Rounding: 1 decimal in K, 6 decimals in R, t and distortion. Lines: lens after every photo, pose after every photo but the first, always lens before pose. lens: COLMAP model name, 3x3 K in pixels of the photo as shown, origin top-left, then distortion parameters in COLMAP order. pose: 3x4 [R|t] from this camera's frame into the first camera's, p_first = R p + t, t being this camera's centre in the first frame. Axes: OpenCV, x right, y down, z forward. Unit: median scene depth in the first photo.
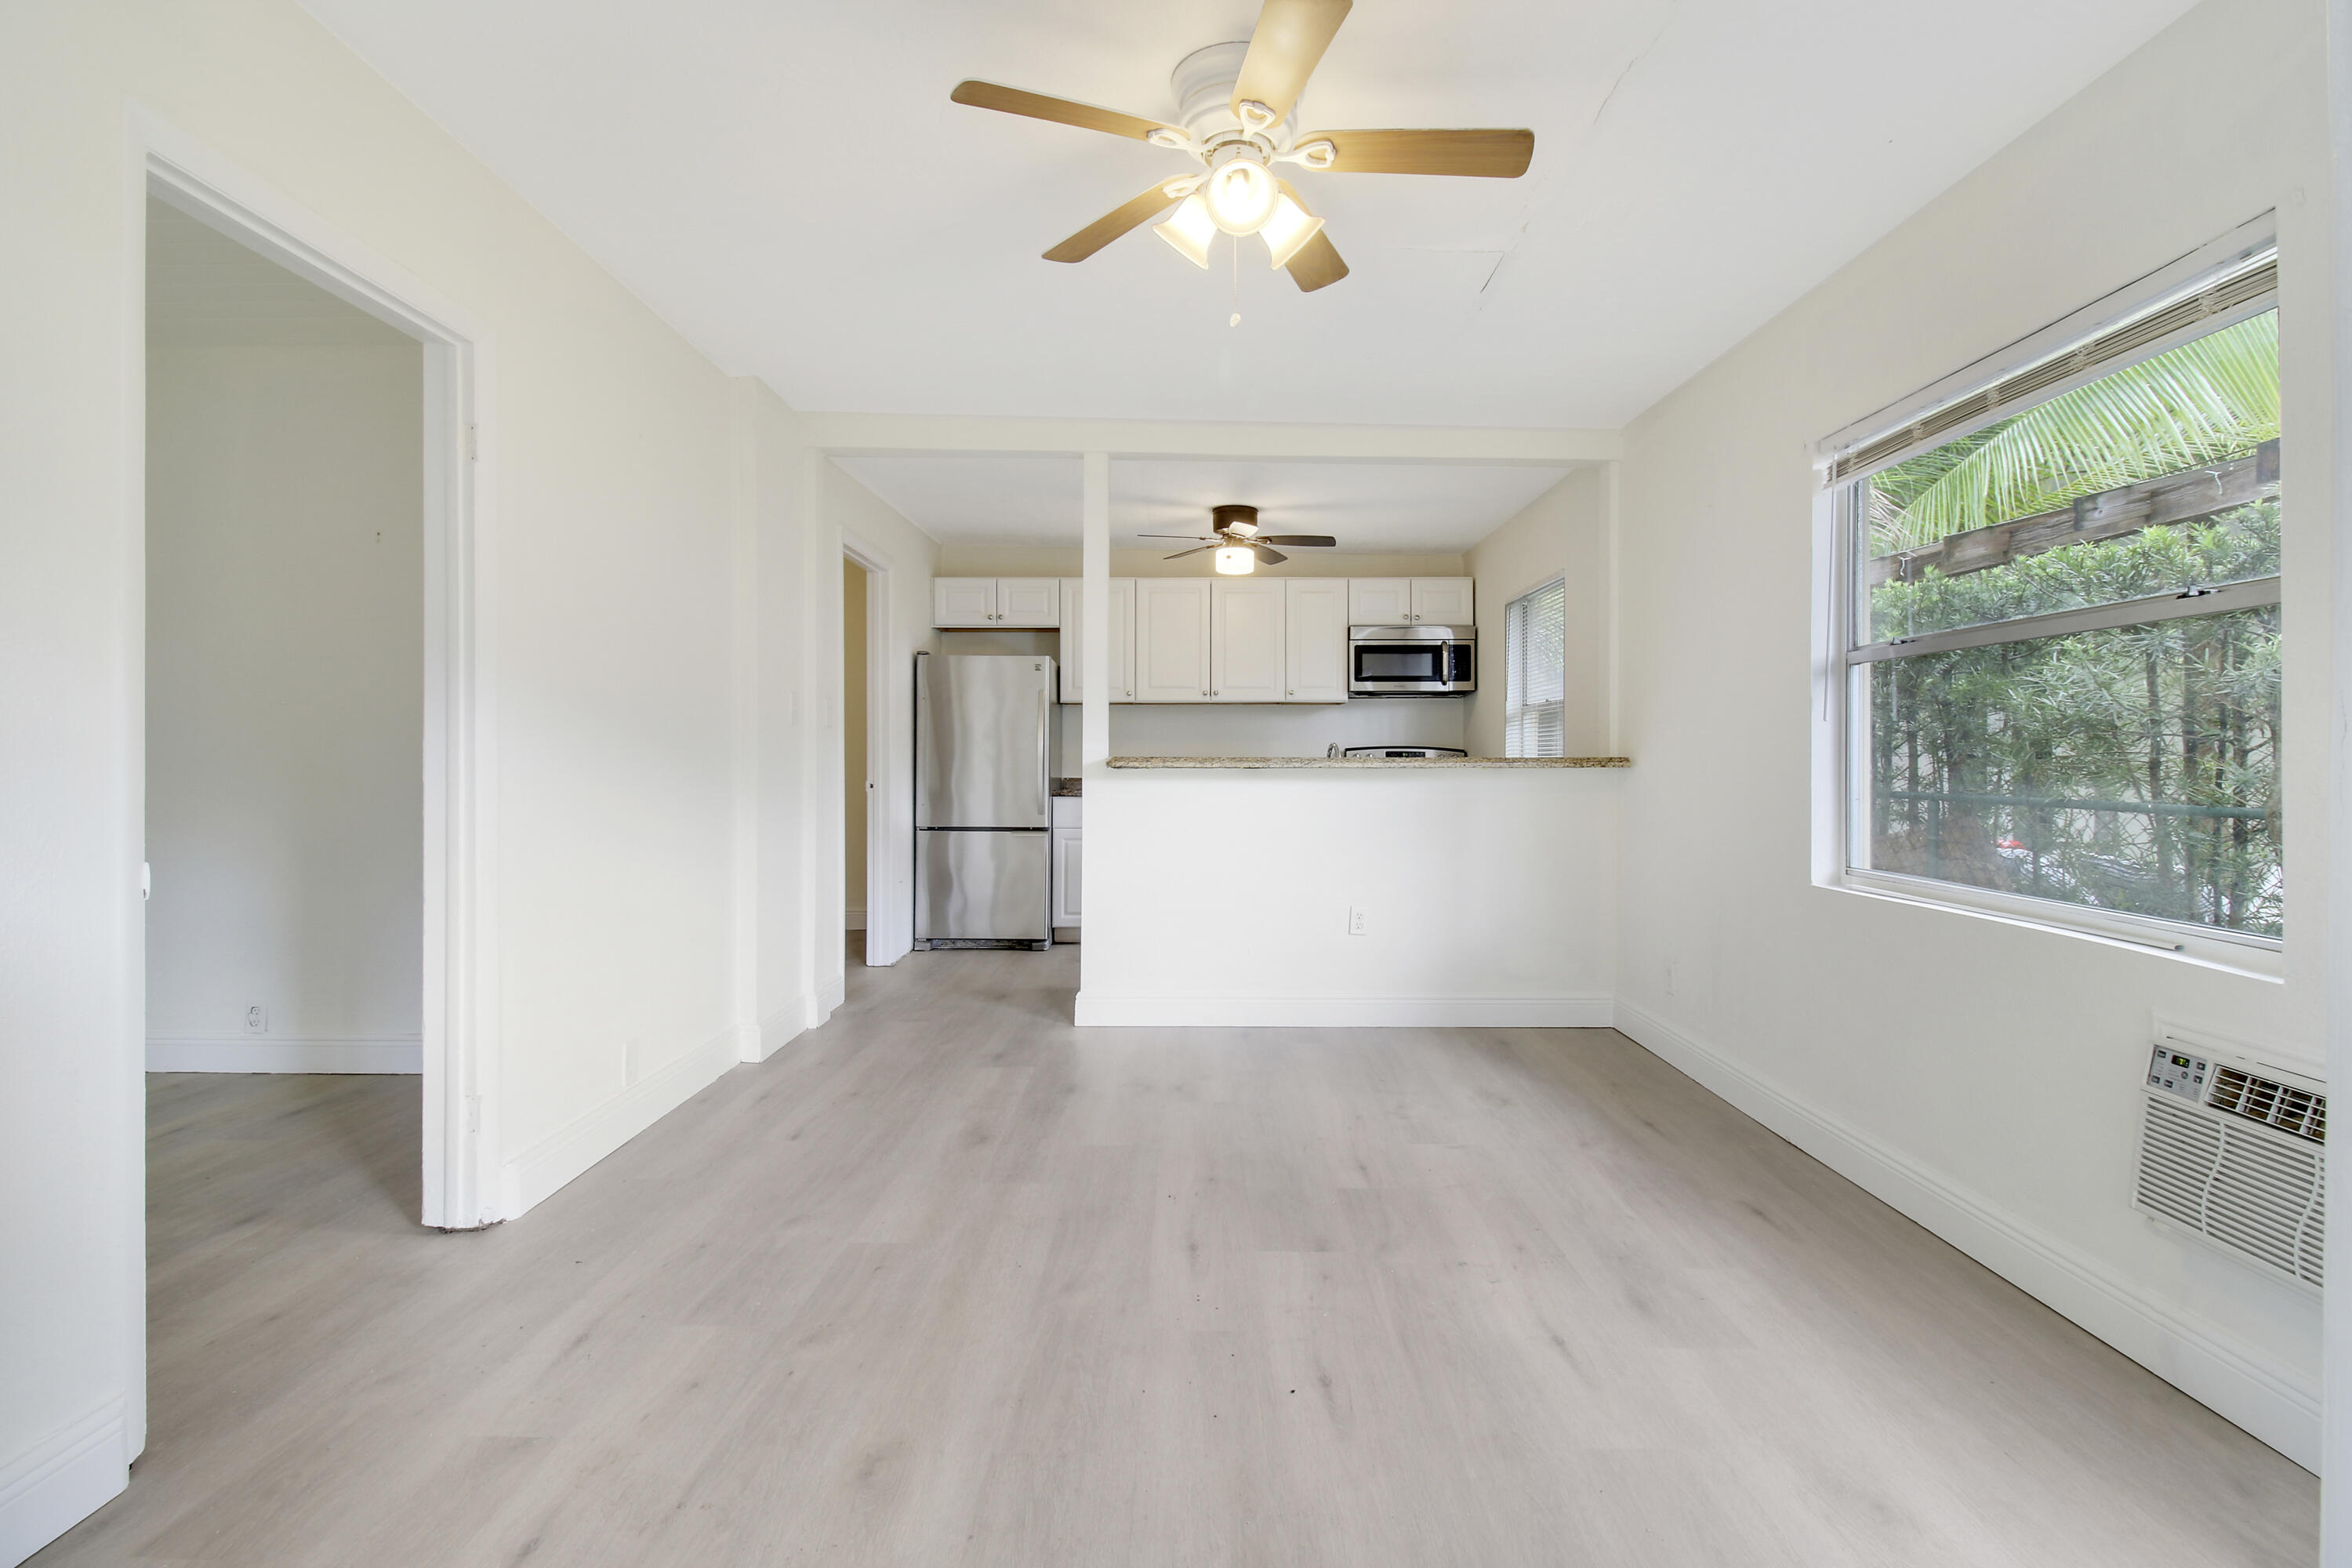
lens RADIAL K [[1085.7, 0, 1205.4], [0, 1085.7, 749.7], [0, 0, 1]] dist [0.005364, -0.012011]
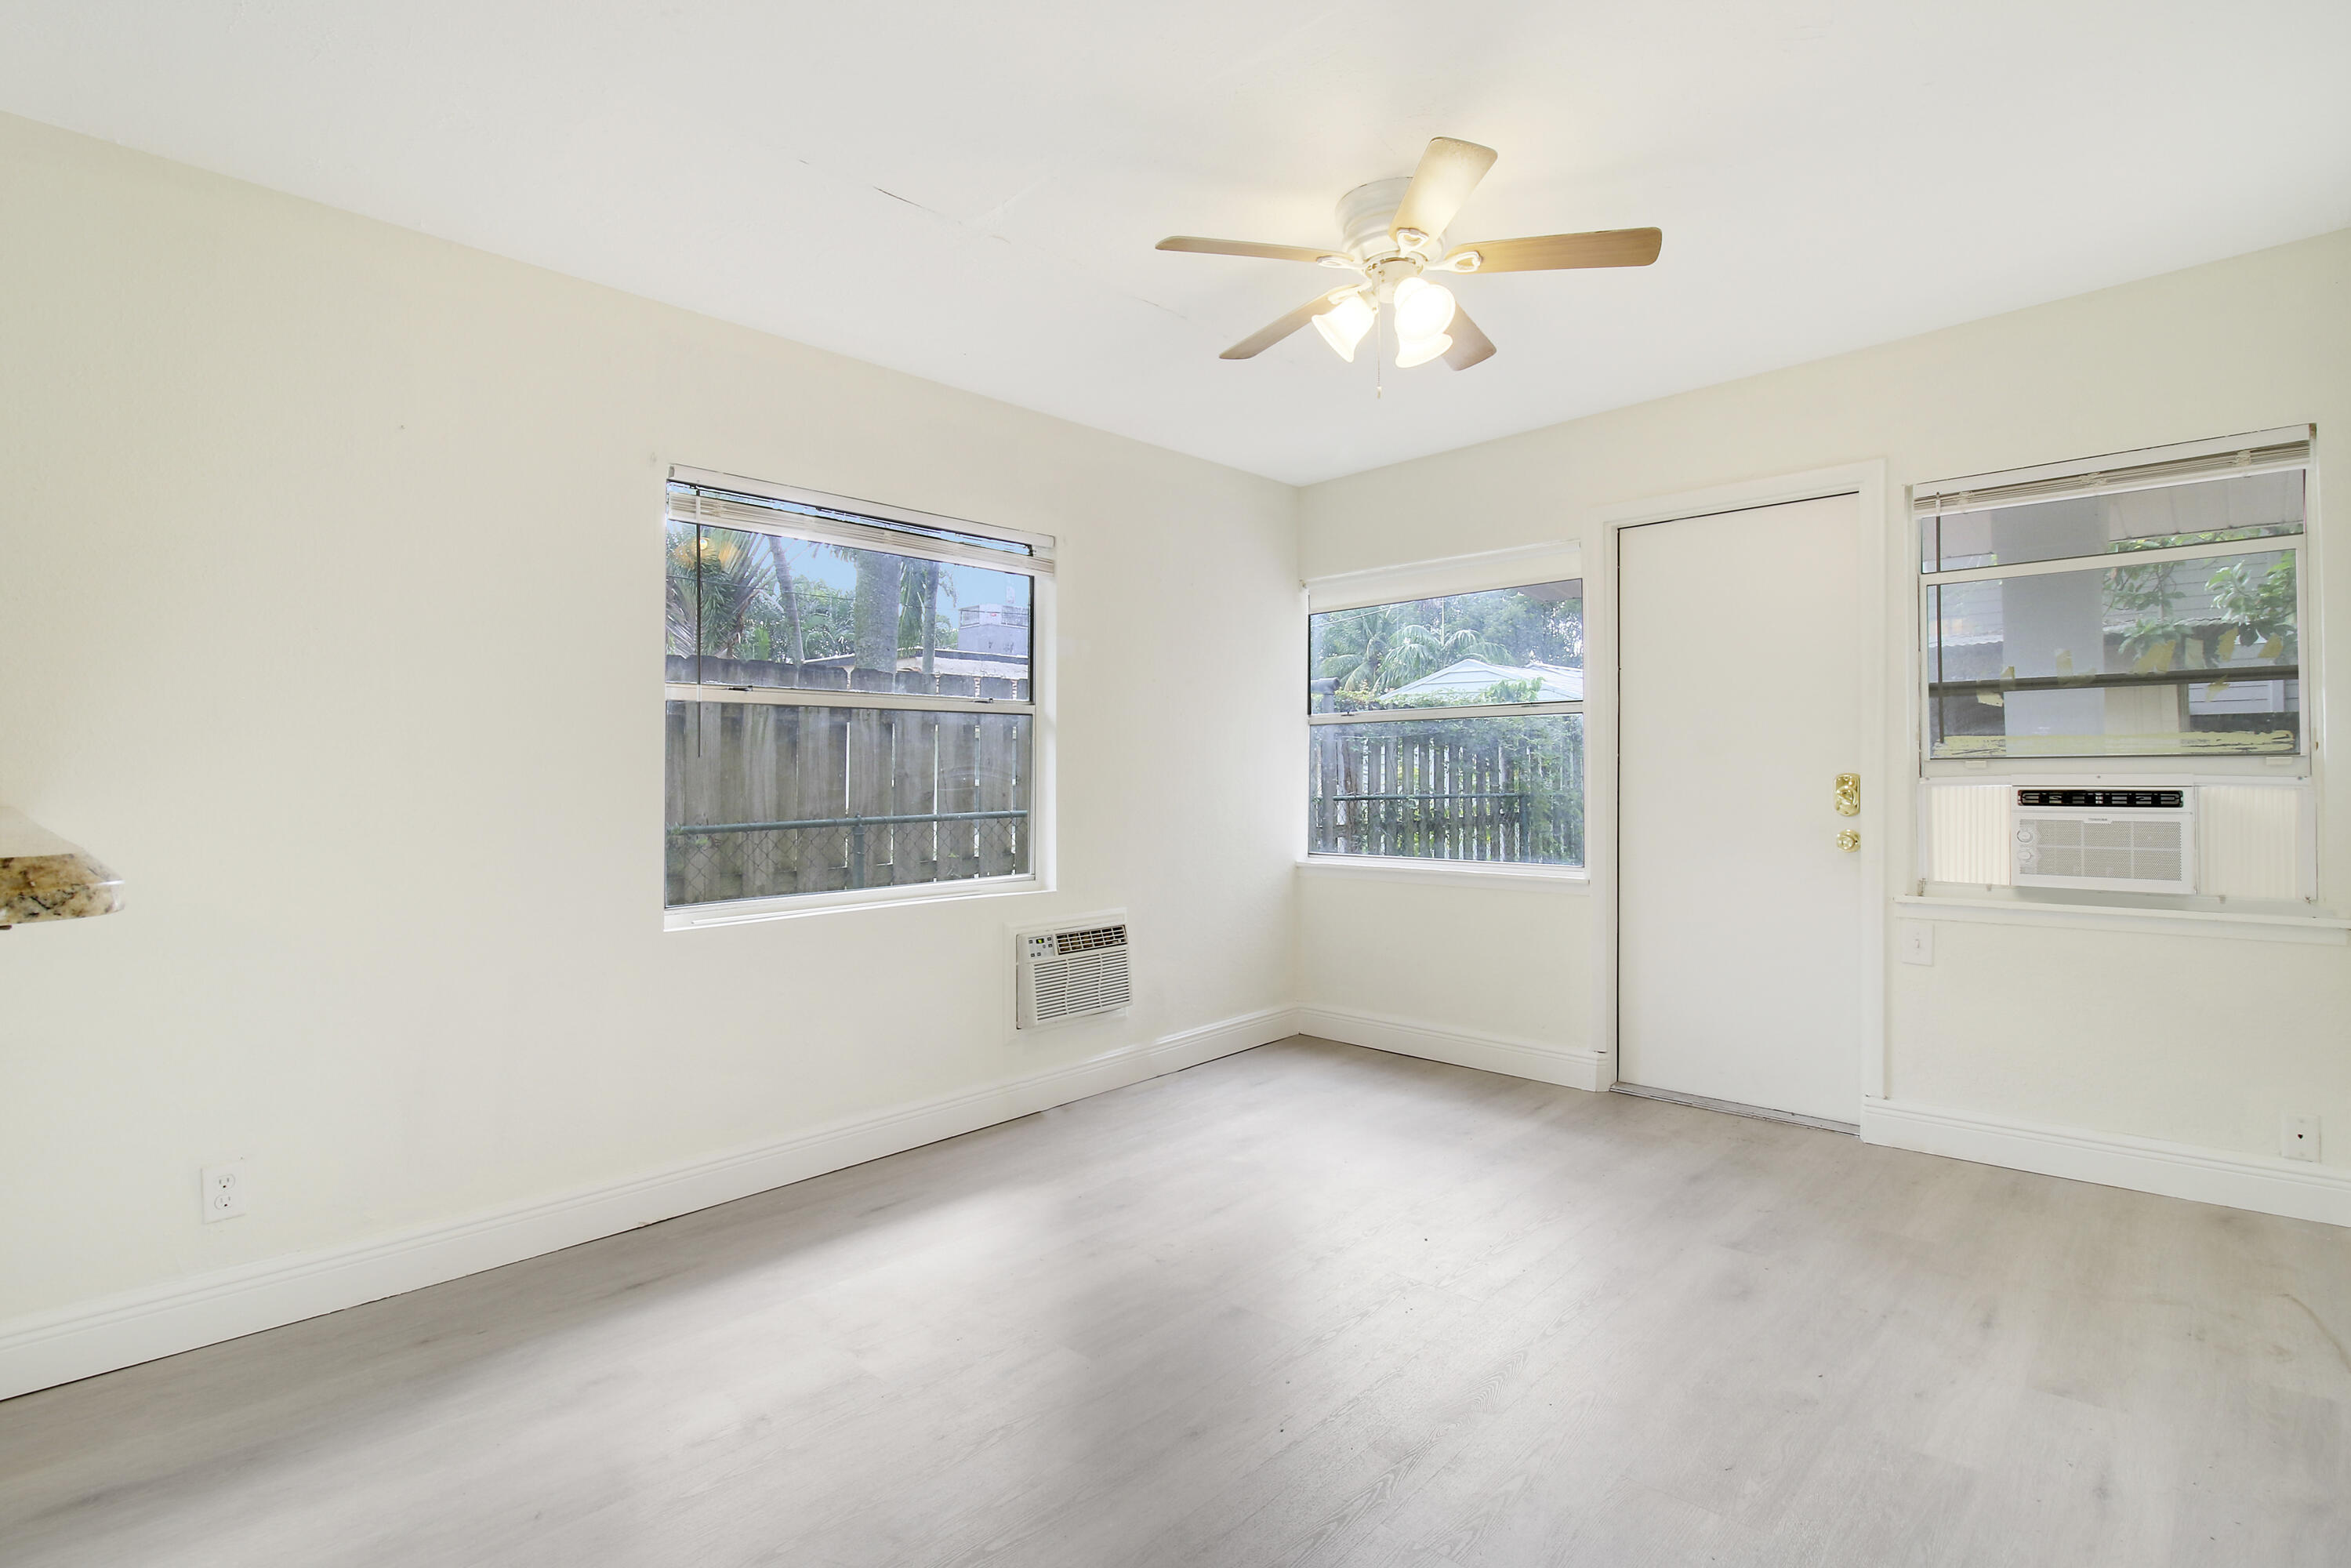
lens RADIAL K [[1146.6, 0, 1175.5], [0, 1146.6, 784.0], [0, 0, 1]] dist [0.013533, -0.014483]
pose [[-0.723106, 0.000140, 0.690737, -0.248741], [0.005330, 0.999971, 0.005377, -0.003890], [-0.690716, 0.007570, -0.723086, 0.790894]]
